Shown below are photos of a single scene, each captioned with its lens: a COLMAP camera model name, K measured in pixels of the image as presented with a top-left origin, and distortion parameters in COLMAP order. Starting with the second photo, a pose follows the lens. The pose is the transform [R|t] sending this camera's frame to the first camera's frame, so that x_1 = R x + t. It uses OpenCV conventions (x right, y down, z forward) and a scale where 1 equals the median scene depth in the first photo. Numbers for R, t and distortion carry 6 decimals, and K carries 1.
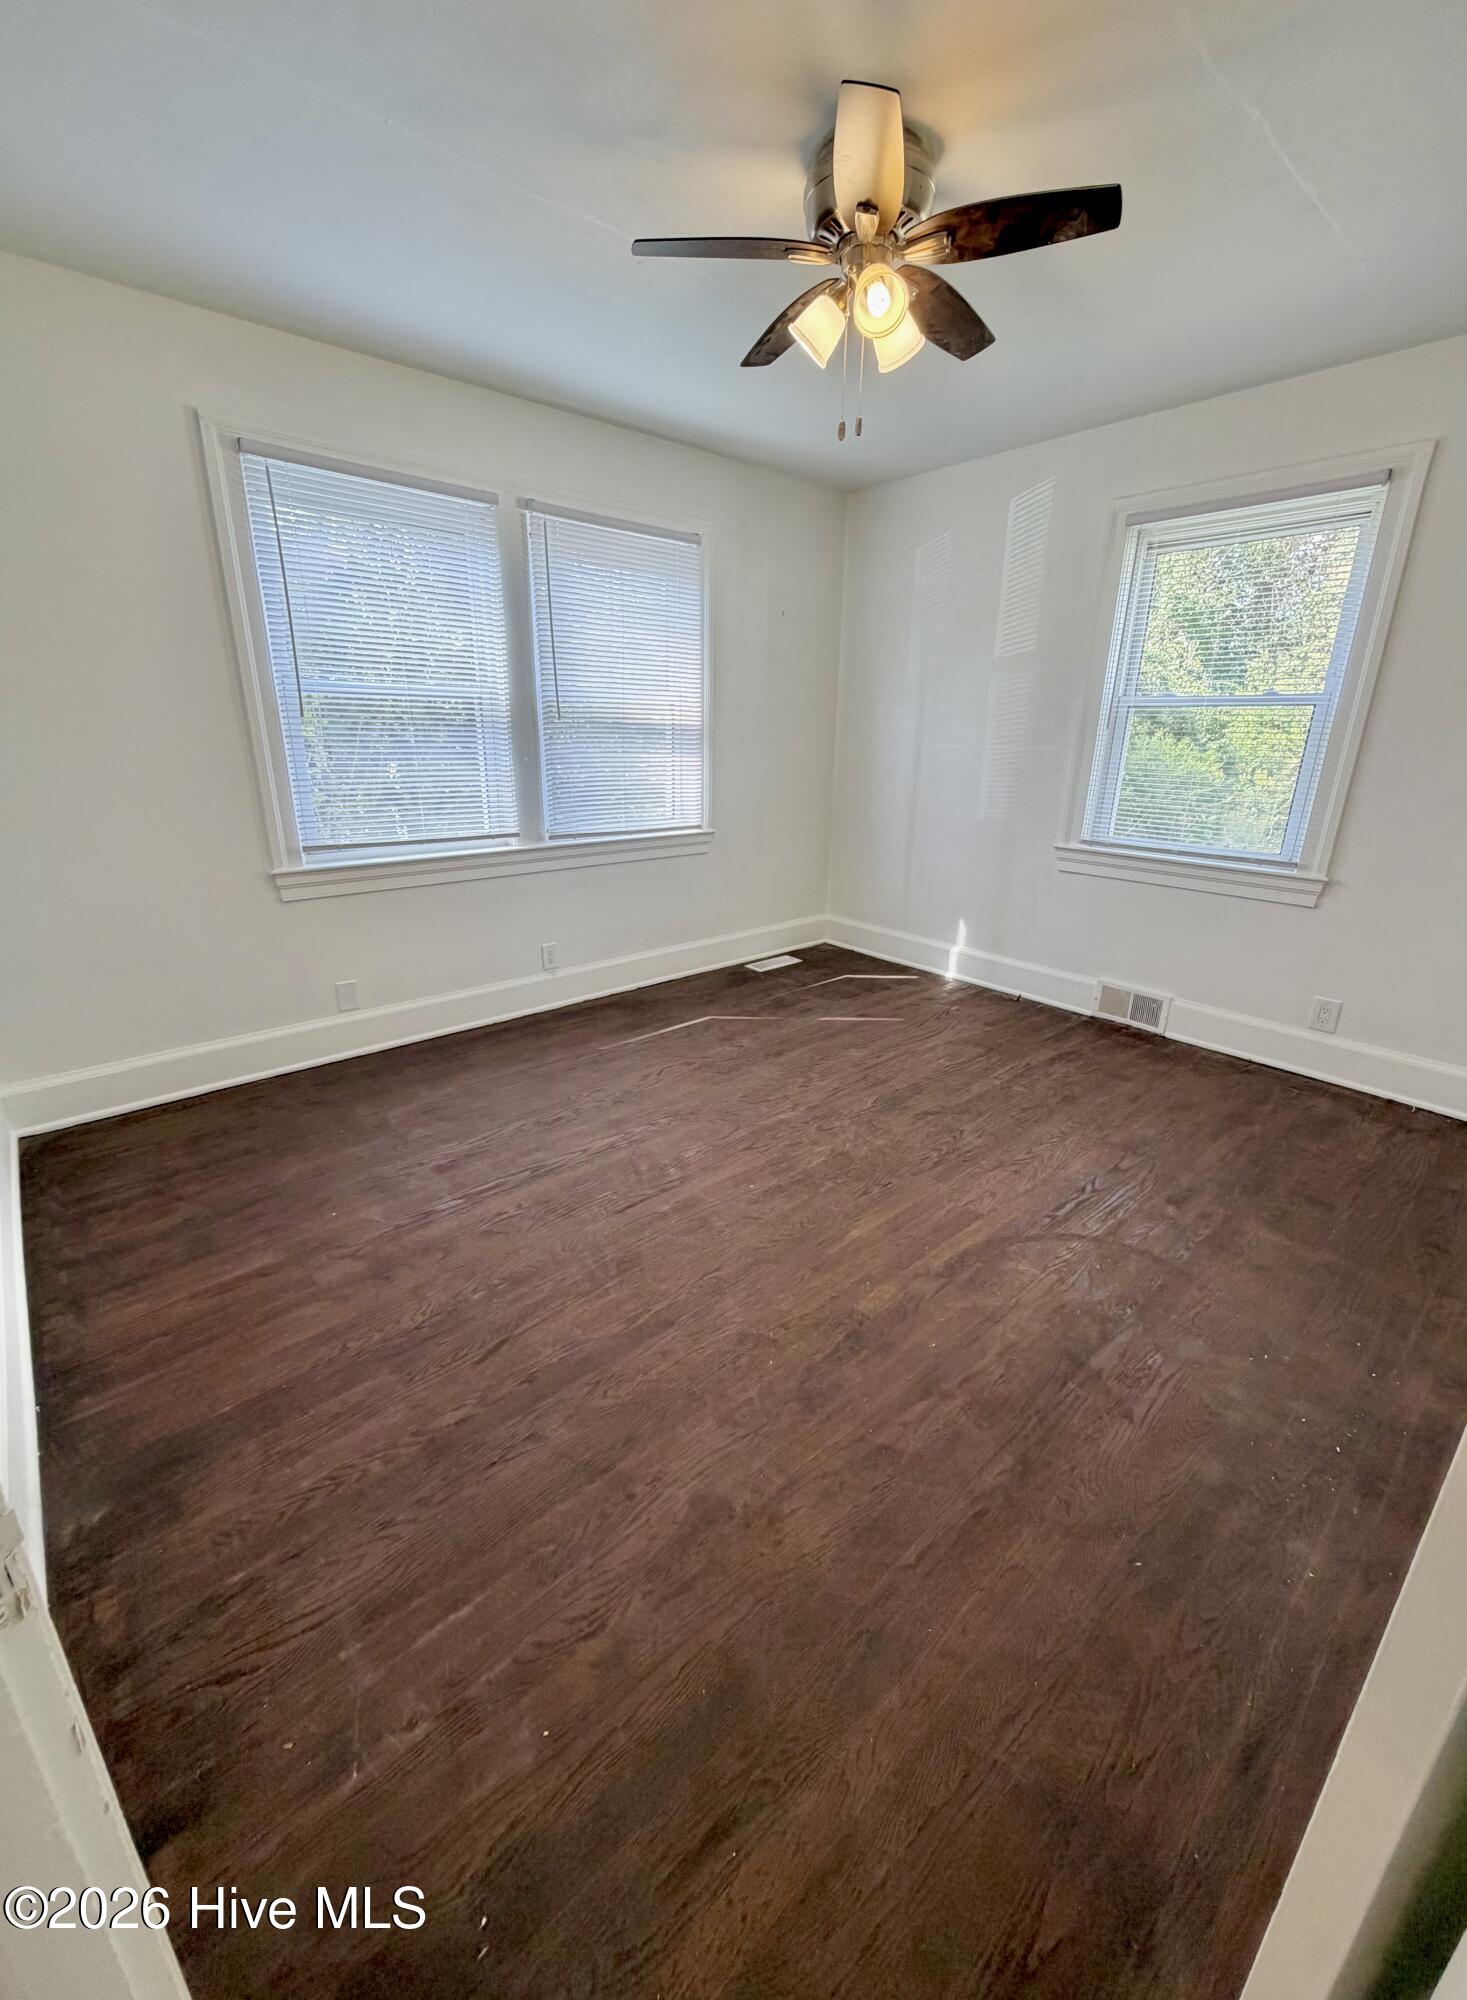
lens RADIAL K [[799.6, 0, 737.1], [0, 799.6, 993.3], [0, 0, 1]] dist [0.000269, -0.000101]
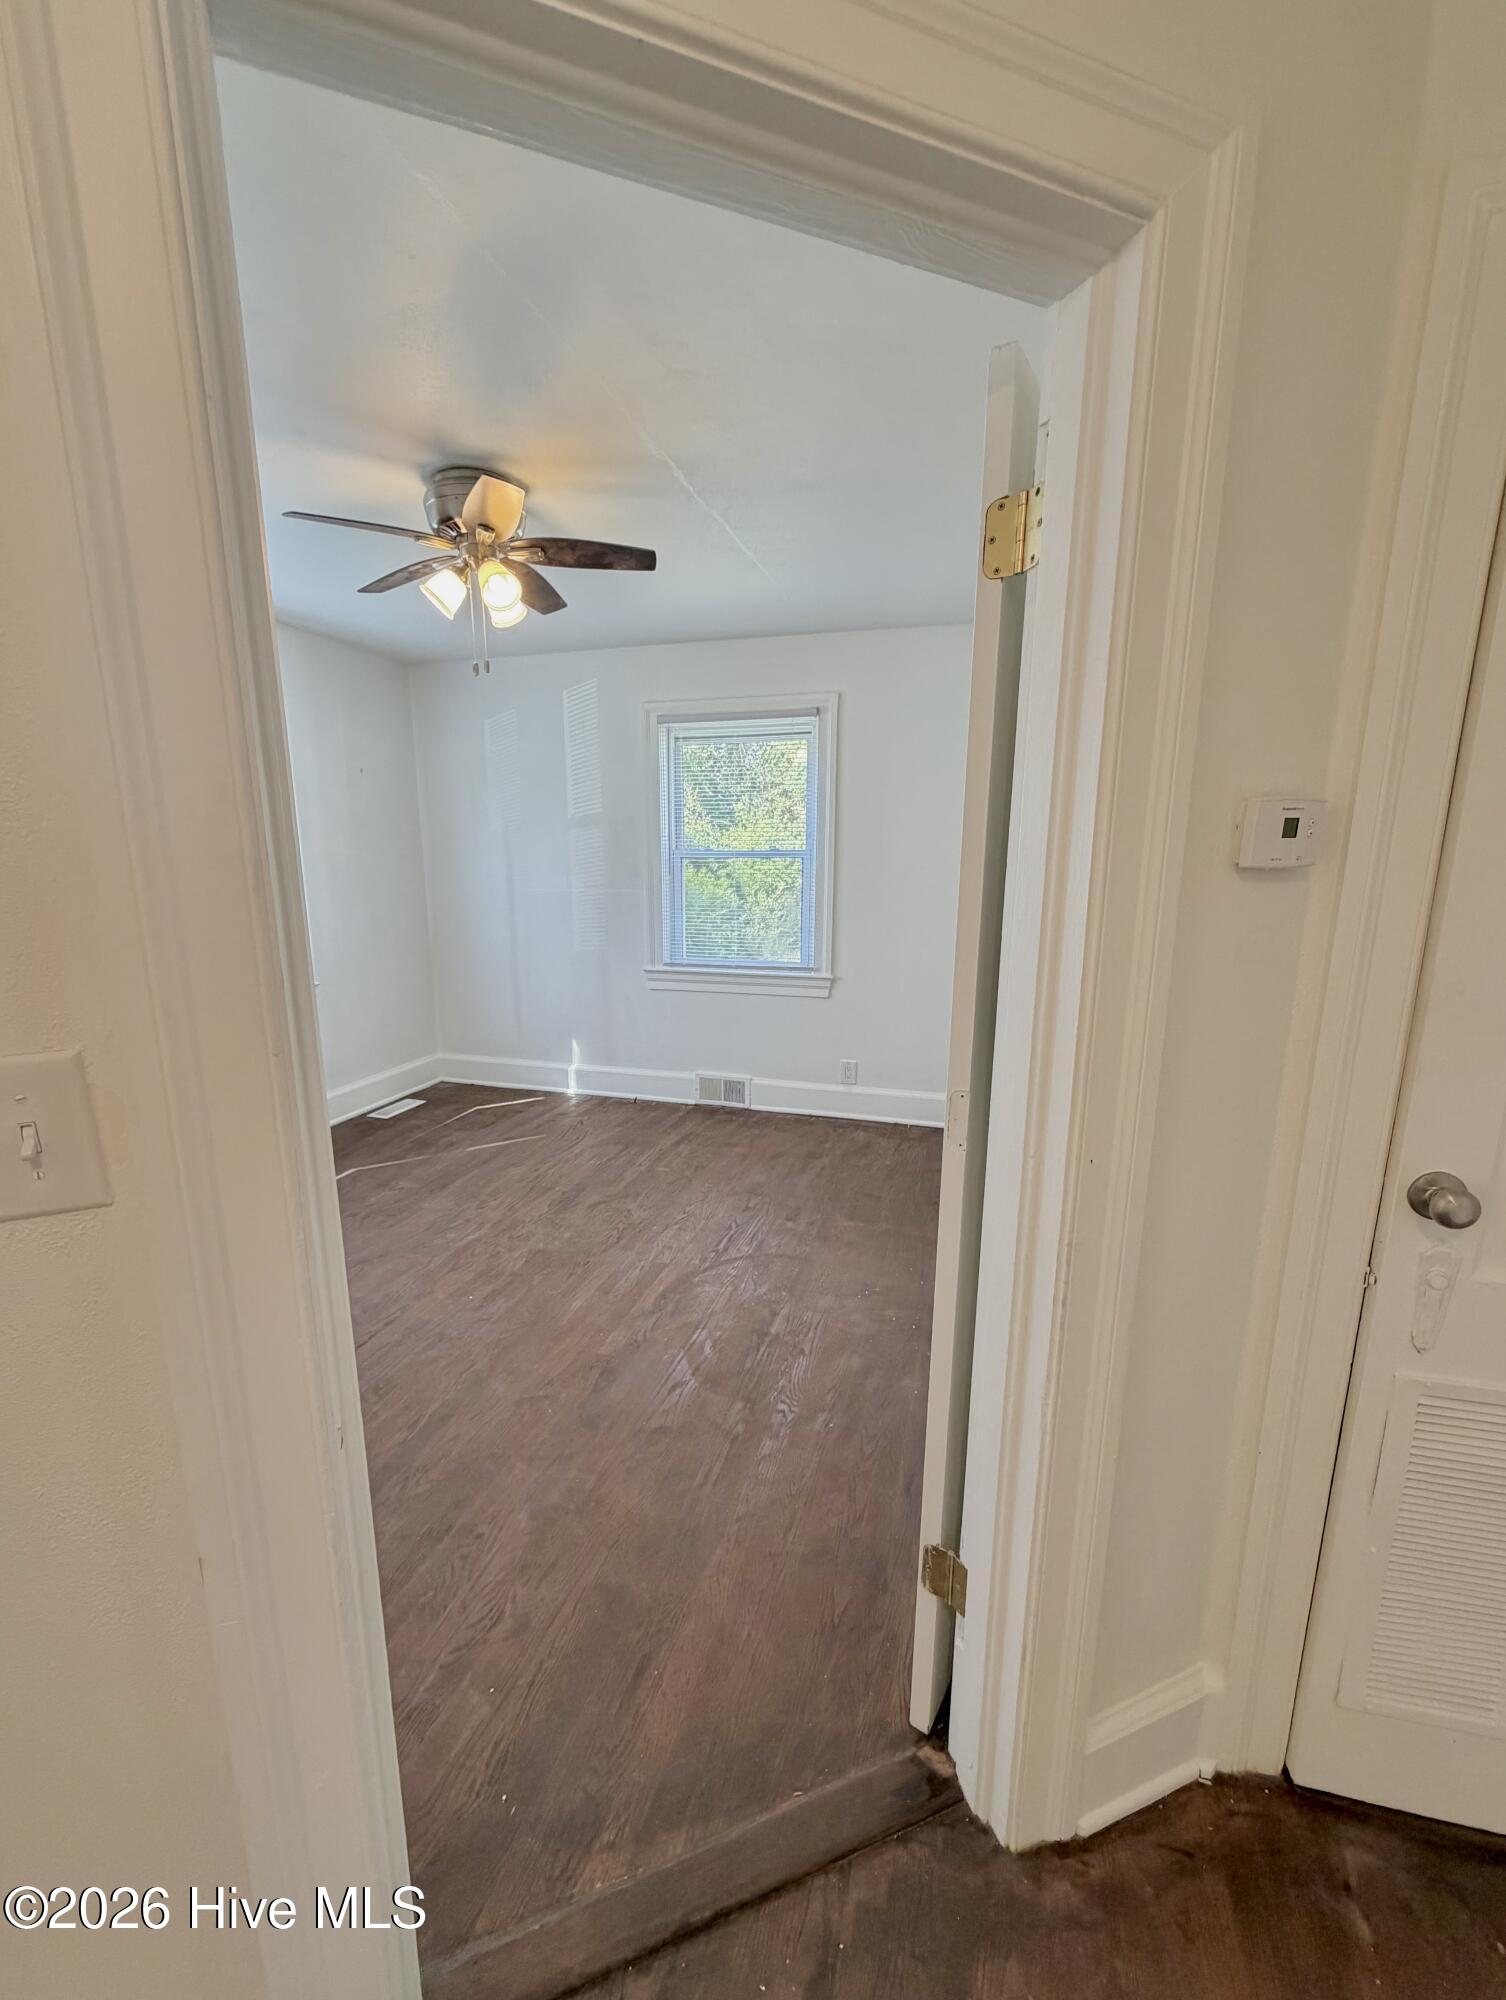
lens RADIAL K [[829.3, 0, 747.6], [0, 829.3, 1046.9], [0, 0, 1]] dist [-0.000412, -0.000094]
pose [[0.849400, -0.131168, 0.511189, -0.153250], [0.178794, 0.982862, -0.044892, 0.017503], [-0.496540, 0.129529, 0.858295, -0.166042]]
